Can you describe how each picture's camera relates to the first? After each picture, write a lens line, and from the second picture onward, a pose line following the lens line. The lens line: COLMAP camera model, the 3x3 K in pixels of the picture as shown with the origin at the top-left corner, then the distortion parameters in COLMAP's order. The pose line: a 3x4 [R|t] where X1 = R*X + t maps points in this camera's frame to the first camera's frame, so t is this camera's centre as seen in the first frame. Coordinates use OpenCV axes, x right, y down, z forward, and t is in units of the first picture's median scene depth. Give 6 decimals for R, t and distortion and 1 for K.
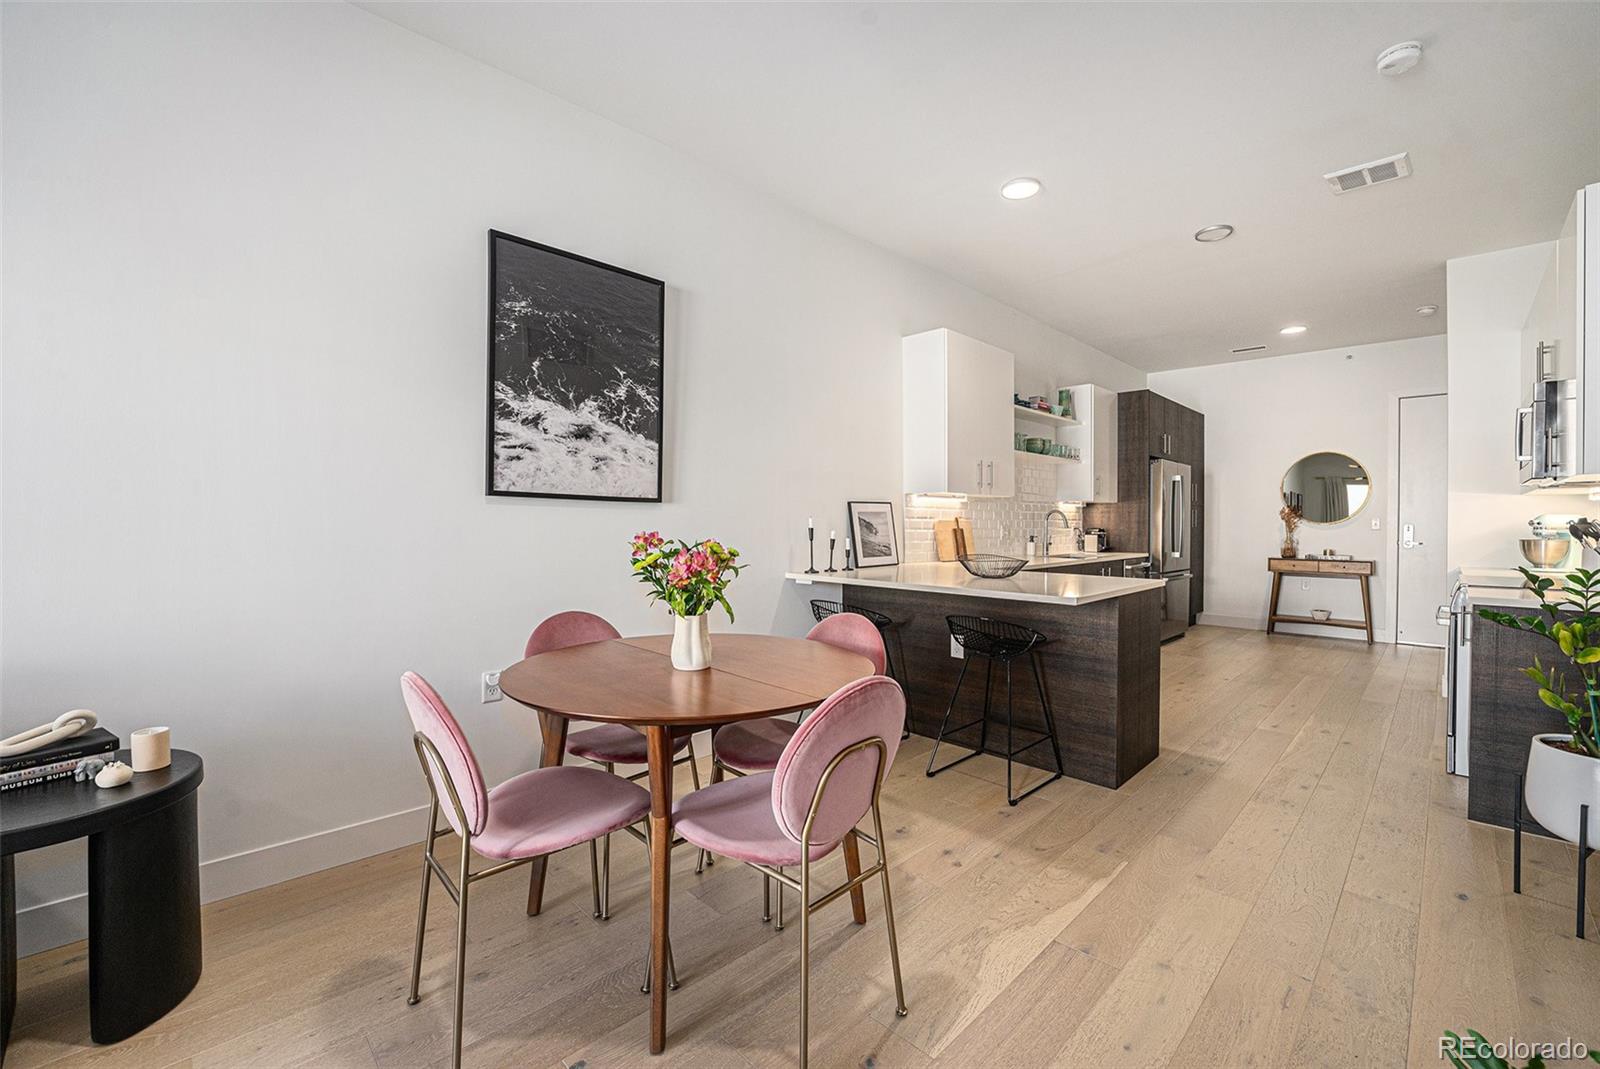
lens RADIAL K [[662.7, 0, 789.3], [0, 662.7, 524.4], [0, 0, 1]] dist [-0.018586, -0.000200]
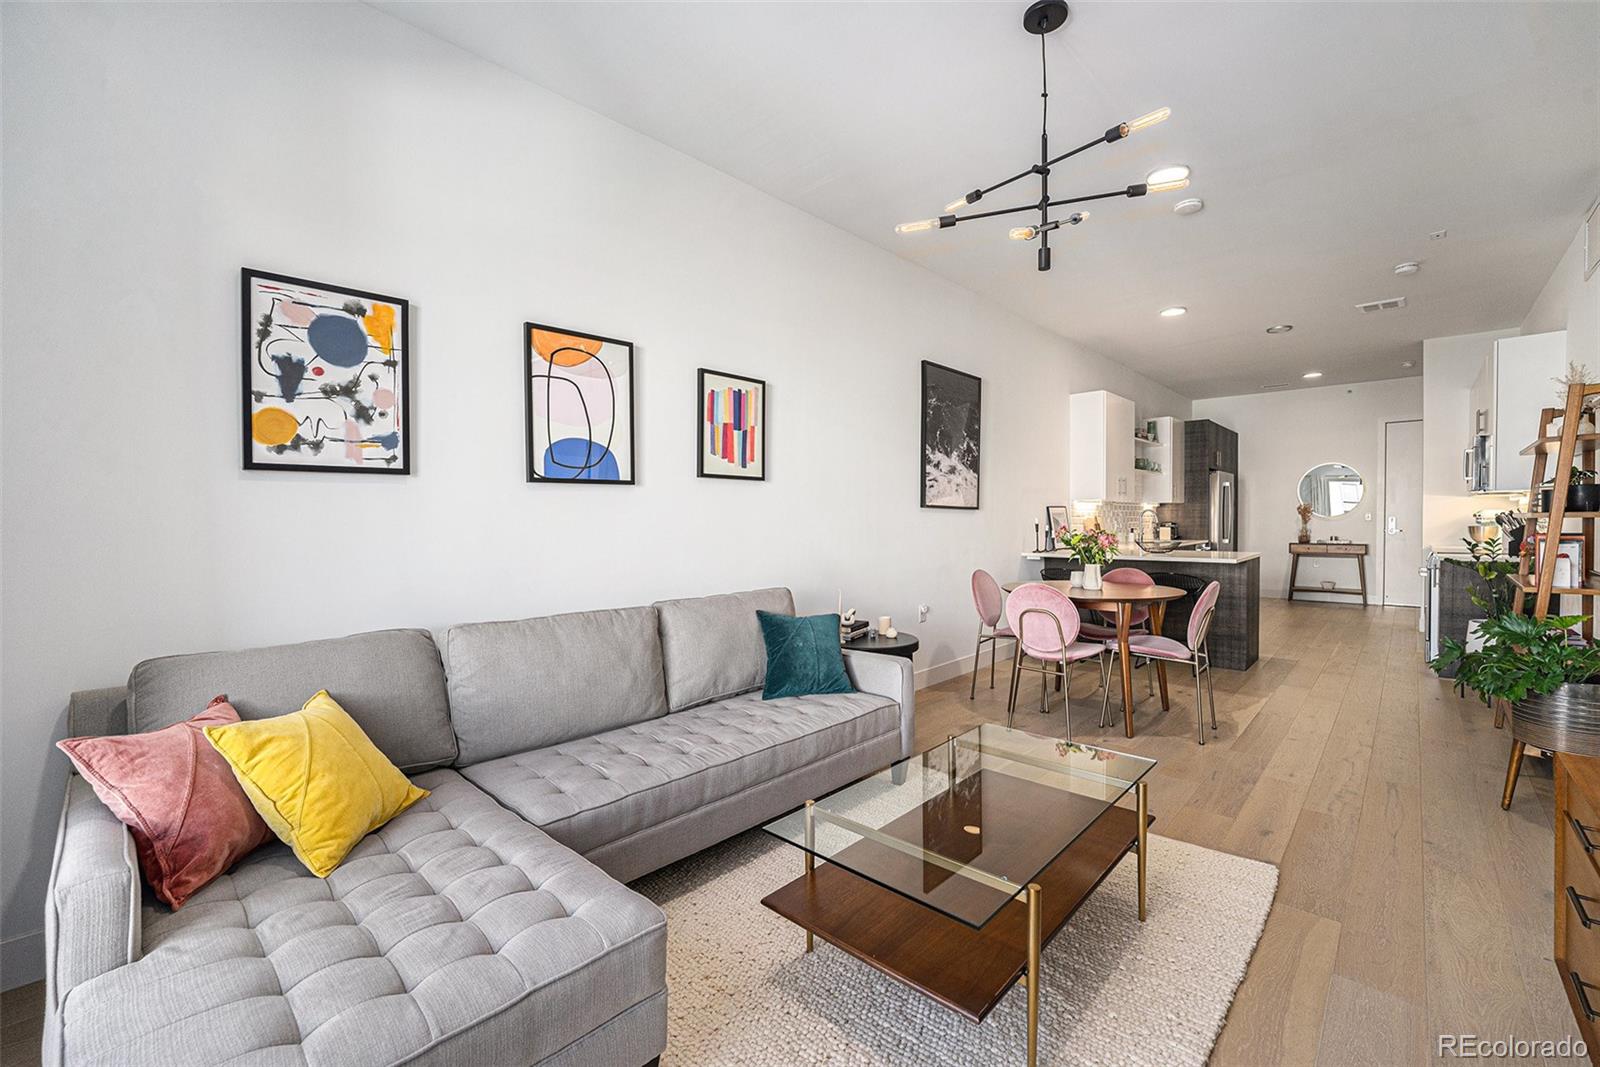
lens RADIAL K [[662.7, 0, 805.2], [0, 662.7, 533.3], [0, 0, 1]] dist [-0.018586, -0.000200]
pose [[0.999040, -0.013461, 0.041697, -0.477602], [0.012795, 0.999787, 0.016209, -0.004210], [-0.041907, -0.015660, 0.998999, -0.445812]]
